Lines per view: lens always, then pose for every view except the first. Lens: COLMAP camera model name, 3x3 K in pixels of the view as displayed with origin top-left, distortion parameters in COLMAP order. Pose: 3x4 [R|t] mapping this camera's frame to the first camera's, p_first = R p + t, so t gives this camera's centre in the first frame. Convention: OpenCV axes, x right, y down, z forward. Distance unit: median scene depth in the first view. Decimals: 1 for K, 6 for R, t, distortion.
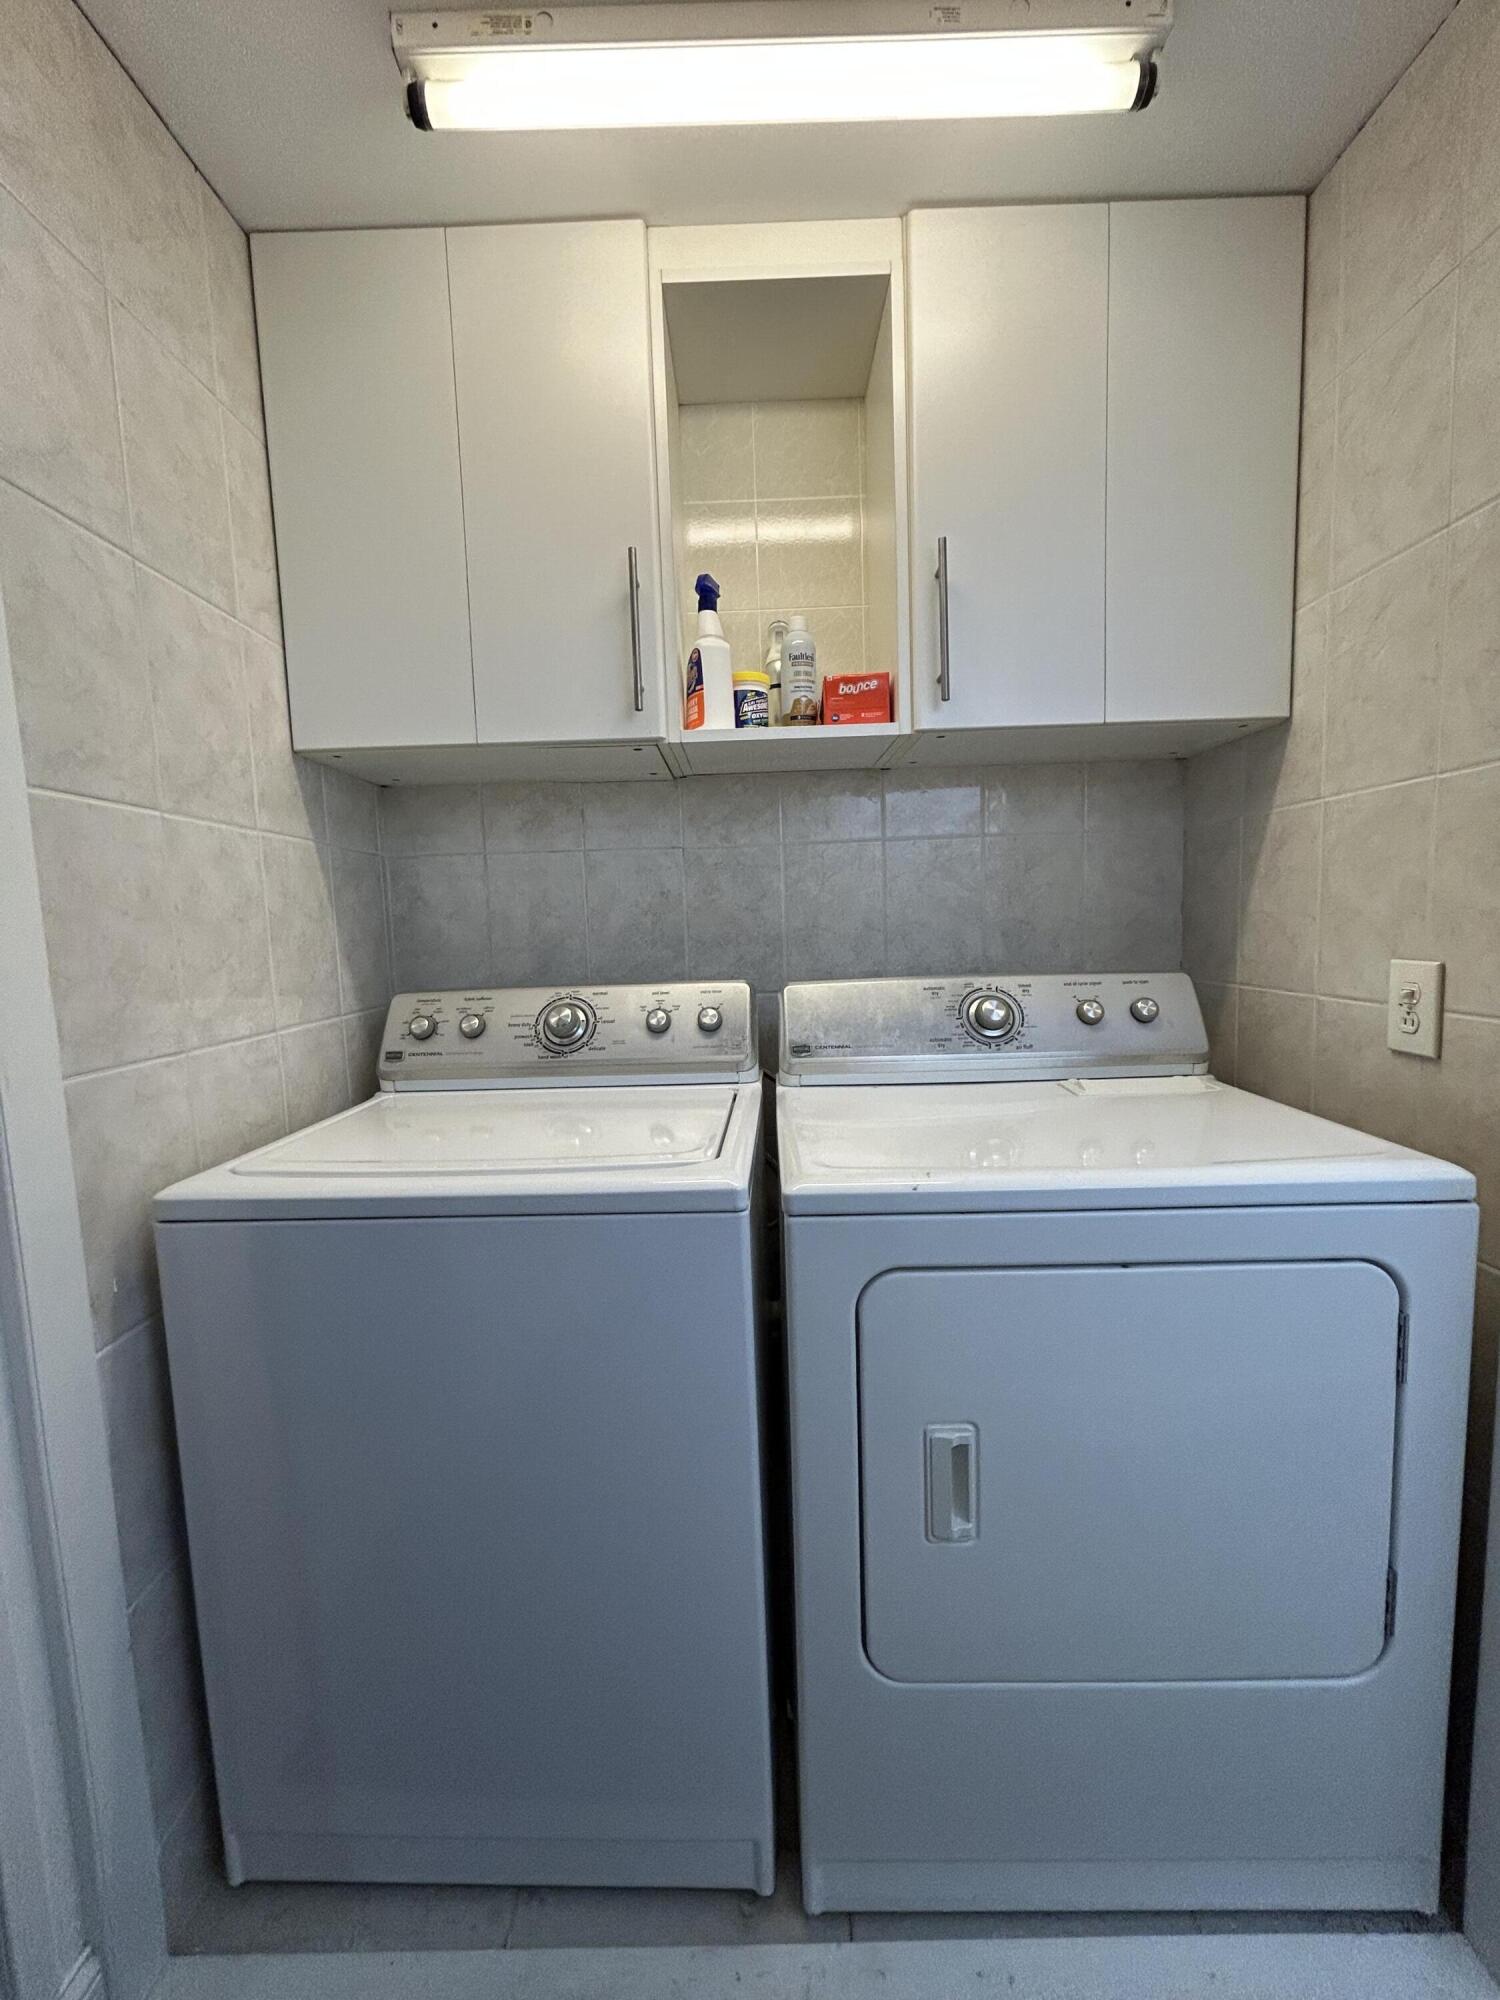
lens RADIAL K [[805.0, 0, 748.6], [0, 805.0, 1000.6], [0, 0, 1]] dist [-0.002943, 0.000623]
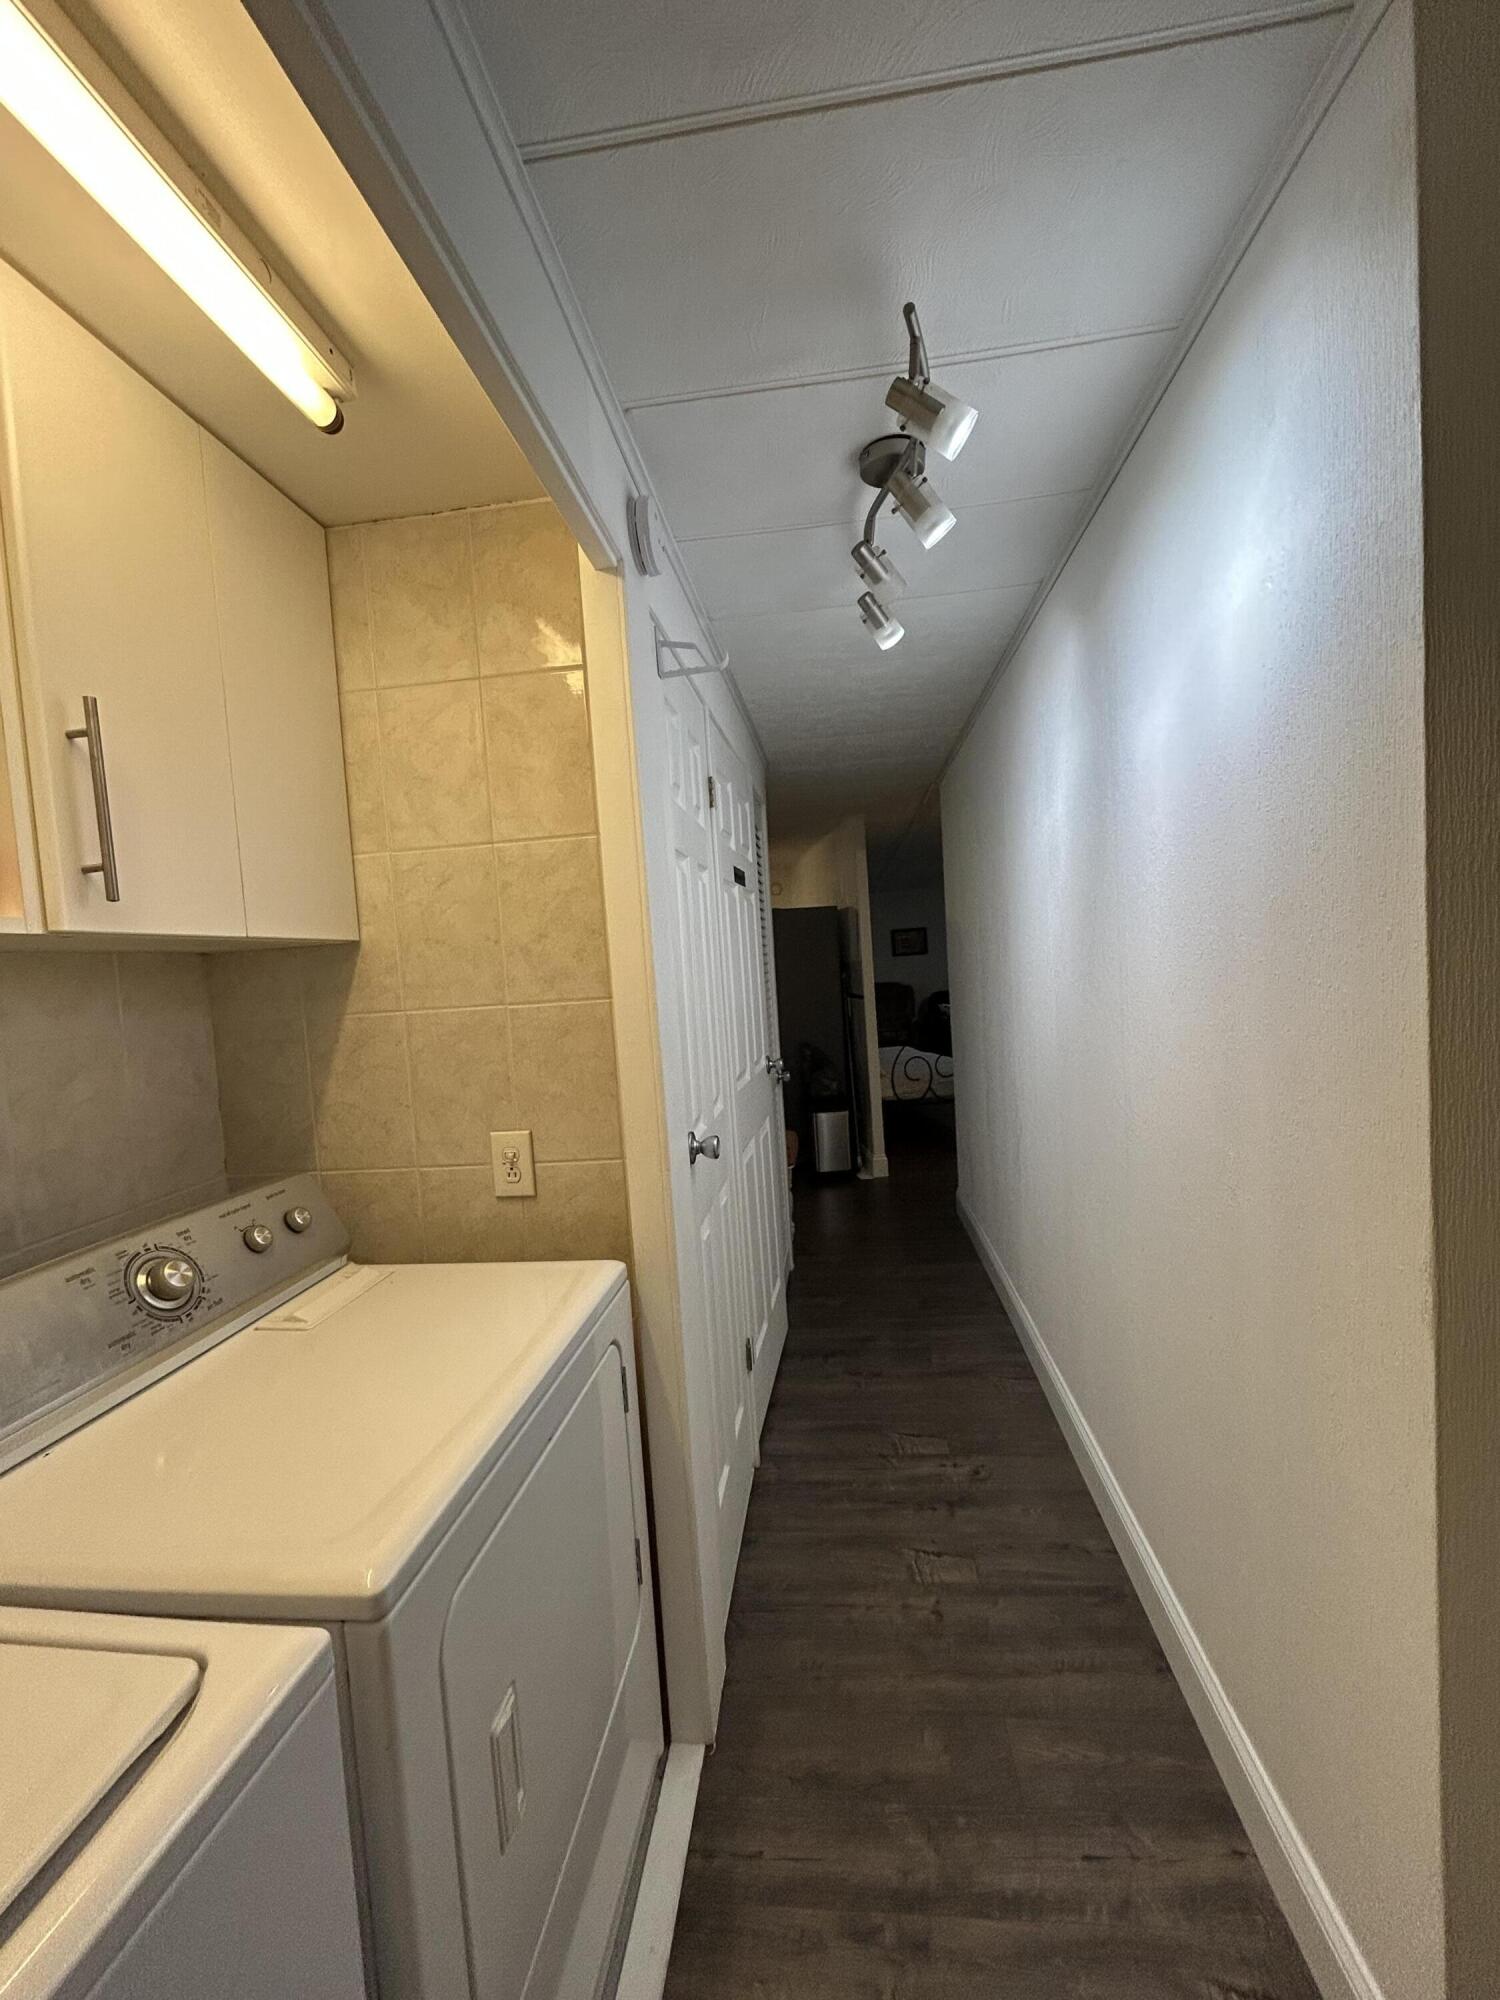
lens RADIAL K [[805.0, 0, 748.6], [0, 805.0, 1000.6], [0, 0, 1]] dist [-0.002943, 0.000623]
pose [[0.110945, -0.016757, 0.993685, -0.442773], [0.161198, 0.986921, -0.001355, -0.171372], [-0.980666, 0.160331, 0.112195, 0.317563]]
